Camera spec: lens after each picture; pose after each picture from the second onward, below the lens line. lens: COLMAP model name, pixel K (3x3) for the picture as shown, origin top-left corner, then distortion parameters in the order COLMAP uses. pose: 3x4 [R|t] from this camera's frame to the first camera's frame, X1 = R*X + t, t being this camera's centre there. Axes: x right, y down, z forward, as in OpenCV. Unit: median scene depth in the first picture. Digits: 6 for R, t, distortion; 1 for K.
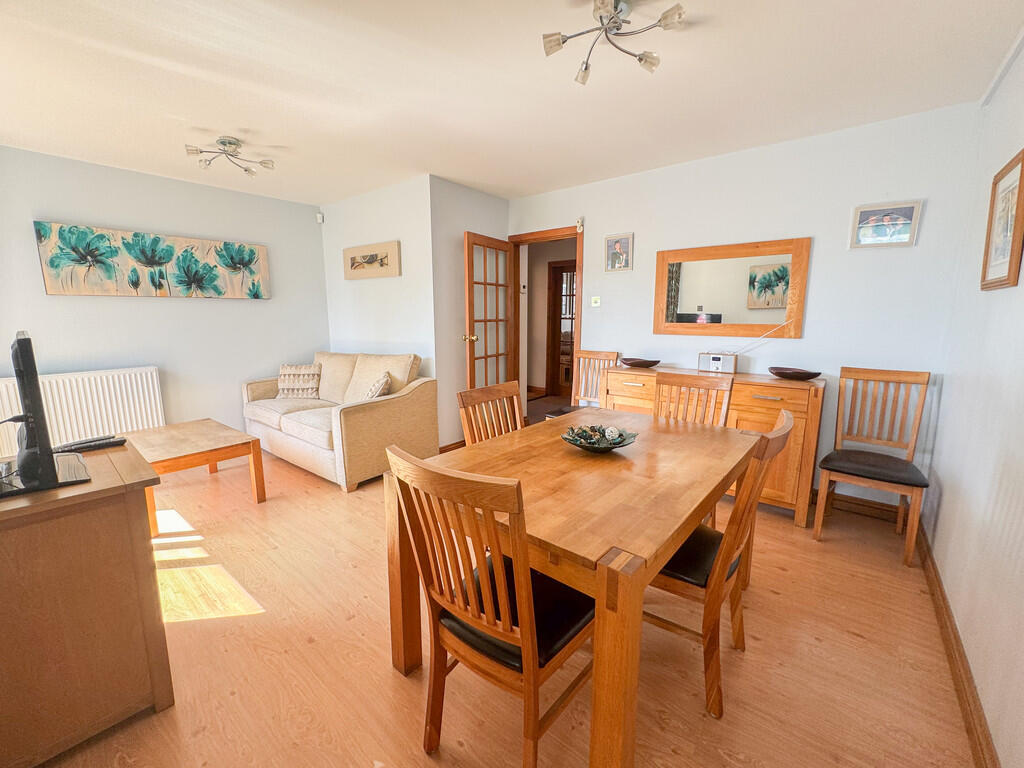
lens RADIAL K [[419.5, 0, 511.9], [0, 419.5, 383.0], [0, 0, 1]] dist [-0.004759, 0.000477]
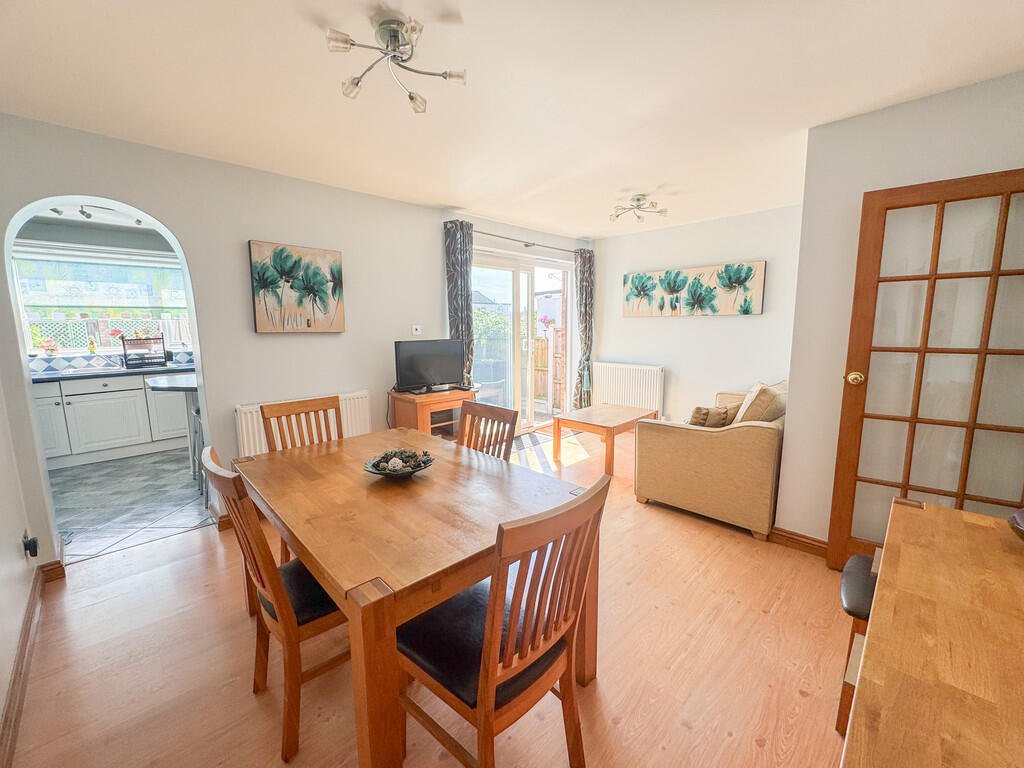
lens RADIAL K [[419.5, 0, 520.5], [0, 419.5, 384.6], [0, 0, 1]] dist [-0.004759, 0.000477]
pose [[-0.098896, 0.144975, -0.984480, 0.555738], [-0.156464, 0.974759, 0.159261, -0.126867], [0.982720, 0.169786, -0.073716, 0.645156]]
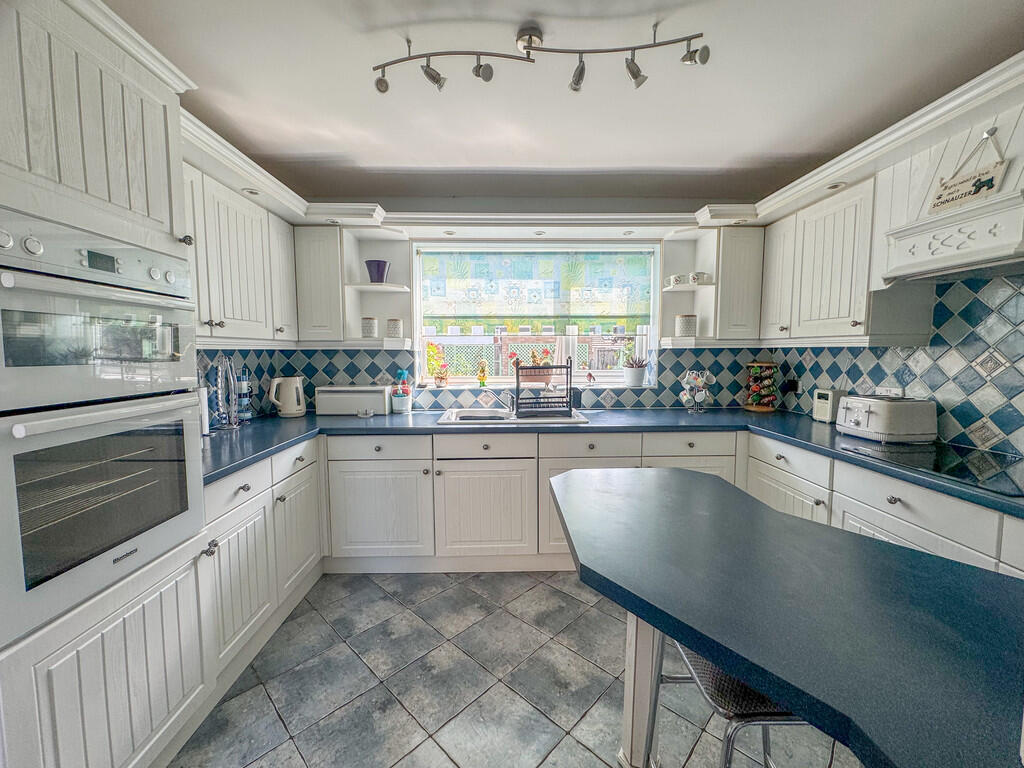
lens RADIAL K [[419.5, 0, 516.9], [0, 419.5, 380.7], [0, 0, 1]] dist [-0.004759, 0.000477]
pose [[-0.757294, 0.048984, -0.651235, 0.377340], [-0.105306, 0.974975, 0.195791, -0.090378], [0.644528, 0.216850, -0.733184, 0.442535]]
